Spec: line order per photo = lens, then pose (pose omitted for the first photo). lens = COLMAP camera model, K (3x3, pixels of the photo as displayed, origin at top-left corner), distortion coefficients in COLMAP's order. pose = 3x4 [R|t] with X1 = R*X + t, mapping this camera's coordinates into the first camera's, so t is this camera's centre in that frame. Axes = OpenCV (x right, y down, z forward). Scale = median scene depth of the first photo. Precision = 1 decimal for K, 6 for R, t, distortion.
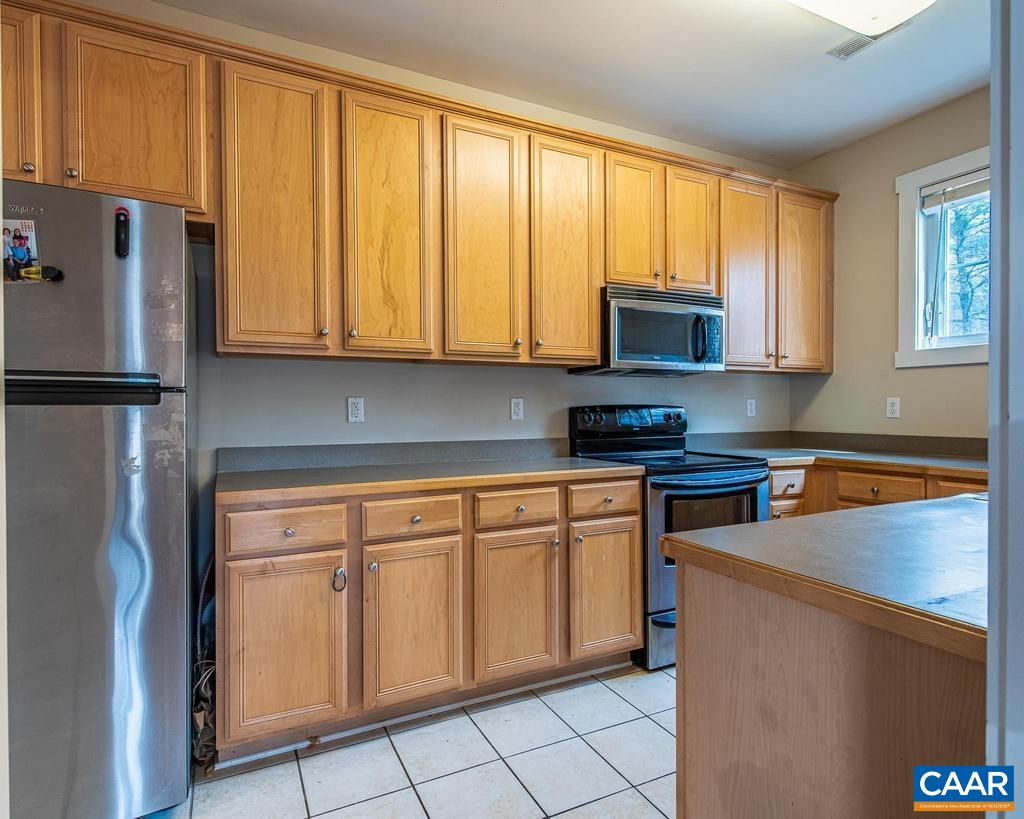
lens RADIAL K [[575.0, 0, 507.7], [0, 575.0, 409.3], [0, 0, 1]] dist [0.007082, 0.000480]
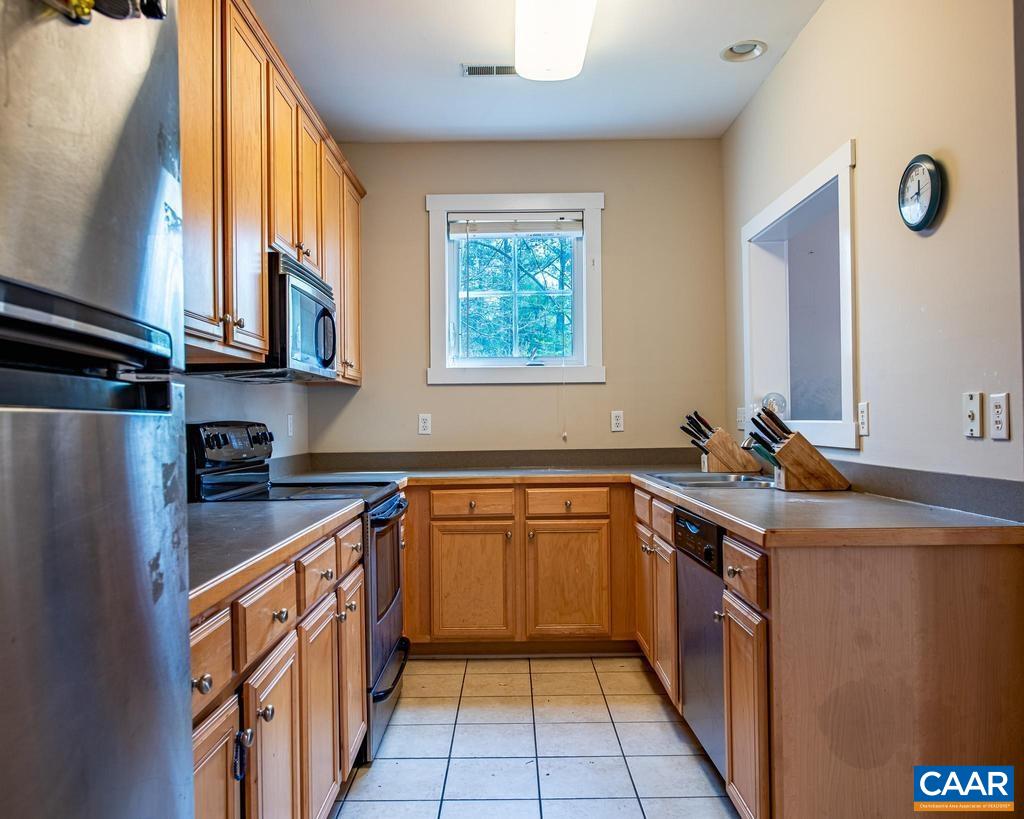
lens RADIAL K [[787.7, 0, 510.6], [0, 787.7, 413.9], [0, 0, 1]] dist [0.011149, 0.005176]
pose [[0.430424, 0.006925, 0.902600, -0.566404], [0.013846, 0.999802, -0.014273, 0.001204], [-0.902521, 0.018641, 0.430243, 0.324175]]
